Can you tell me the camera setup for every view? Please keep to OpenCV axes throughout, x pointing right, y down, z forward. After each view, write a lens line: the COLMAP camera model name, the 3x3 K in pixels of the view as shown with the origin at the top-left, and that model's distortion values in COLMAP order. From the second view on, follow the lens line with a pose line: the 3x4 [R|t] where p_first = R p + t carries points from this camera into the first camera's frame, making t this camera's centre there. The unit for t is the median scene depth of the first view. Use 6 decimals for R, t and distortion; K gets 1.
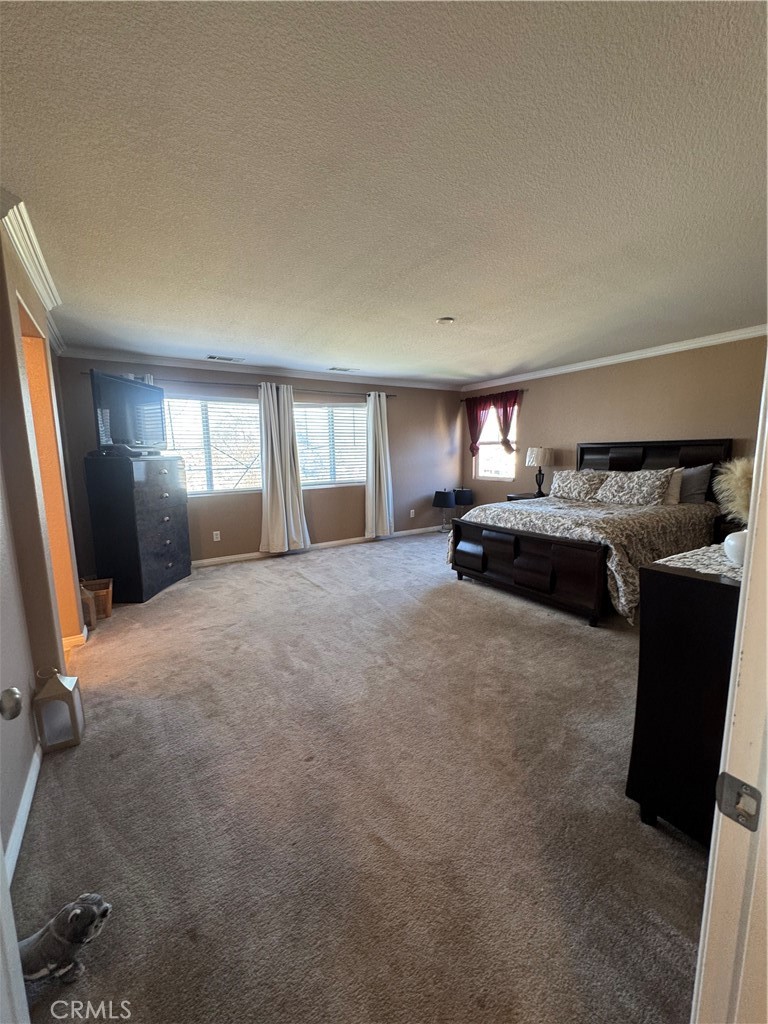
lens RADIAL K [[407.9, 0, 387.2], [0, 407.9, 509.9], [0, 0, 1]] dist [-0.003693, 0.000455]
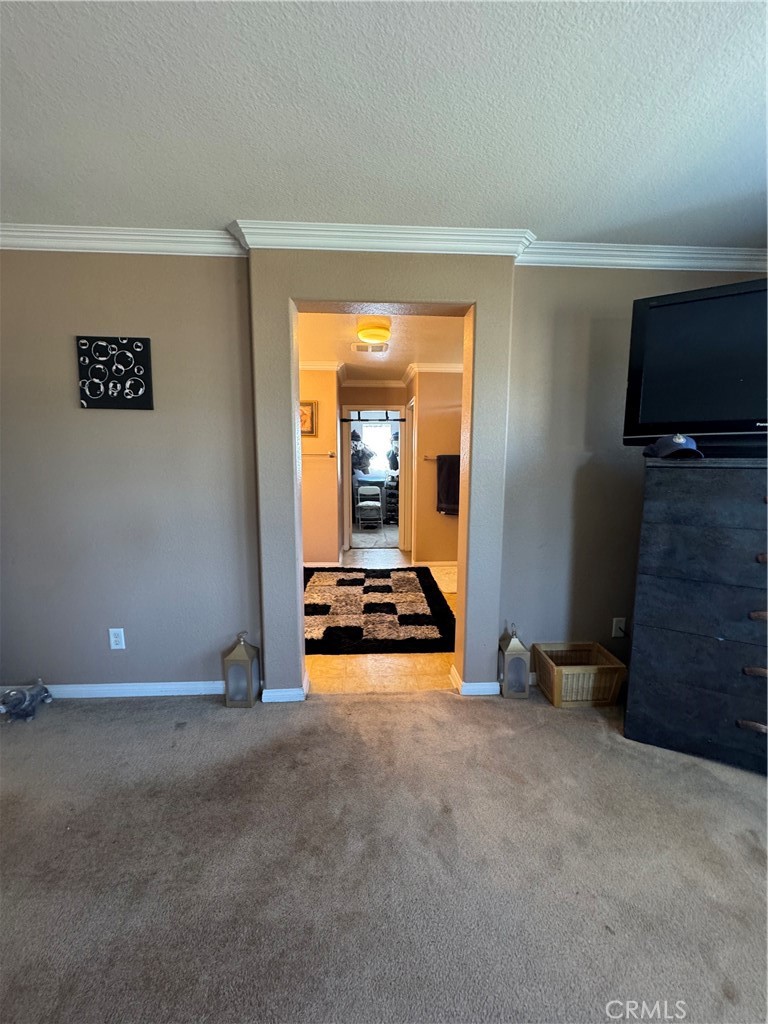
lens RADIAL K [[407.9, 0, 380.1], [0, 407.9, 515.7], [0, 0, 1]] dist [-0.003693, 0.000455]
pose [[-0.495897, 0.138952, -0.857192, -0.045725], [-0.118331, 0.967095, 0.225224, -0.174874], [0.860281, 0.213121, -0.463137, 1.239620]]
